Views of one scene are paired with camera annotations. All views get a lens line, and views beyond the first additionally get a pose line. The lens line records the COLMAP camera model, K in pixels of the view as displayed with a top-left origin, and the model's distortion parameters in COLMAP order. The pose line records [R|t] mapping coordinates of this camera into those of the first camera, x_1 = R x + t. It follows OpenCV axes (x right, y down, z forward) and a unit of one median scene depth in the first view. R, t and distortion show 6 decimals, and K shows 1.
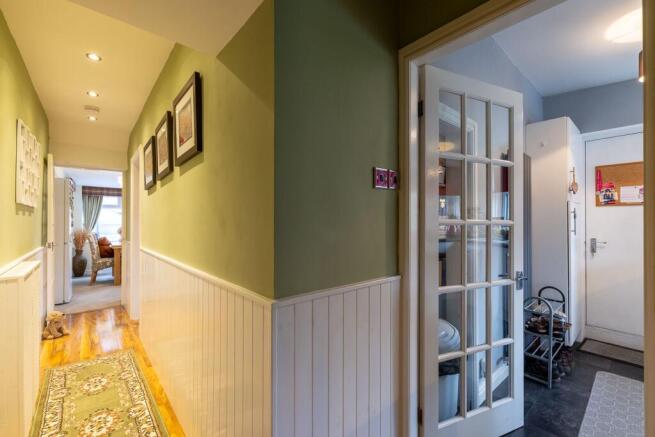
lens RADIAL K [[270.8, 0, 331.9], [0, 270.8, 221.6], [0, 0, 1]] dist [-0.005075, 0.001820]
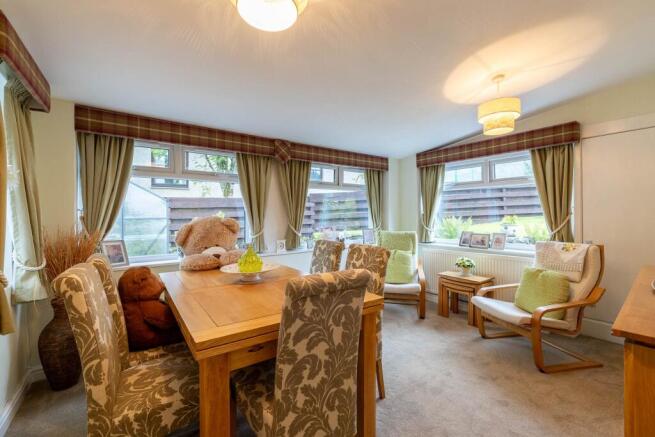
lens RADIAL K [[270.8, 0, 330.9], [0, 270.8, 219.3], [0, 0, 1]] dist [-0.005075, 0.001820]
pose [[0.998016, -0.001688, -0.062944, -0.576858], [0.002468, 0.999921, 0.012318, 0.007760], [0.062918, -0.012449, 0.997941, 0.671999]]
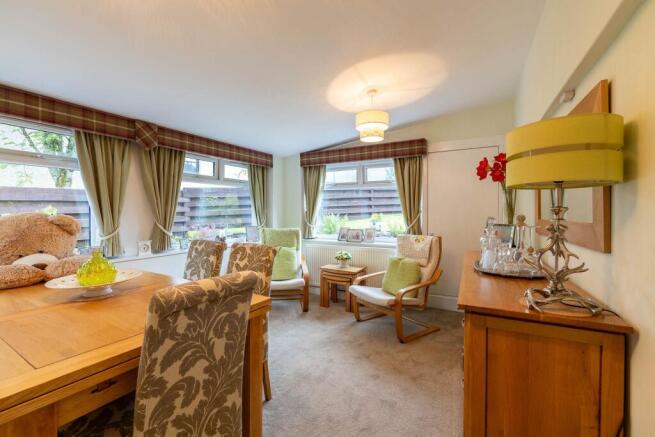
lens RADIAL K [[270.8, 0, 331.5], [0, 270.8, 216.9], [0, 0, 1]] dist [-0.005075, 0.001820]
pose [[0.935801, -0.002645, 0.352519, -0.578677], [-0.002402, 0.999901, 0.013877, 0.007711], [-0.352521, -0.013833, 0.935702, 0.683668]]
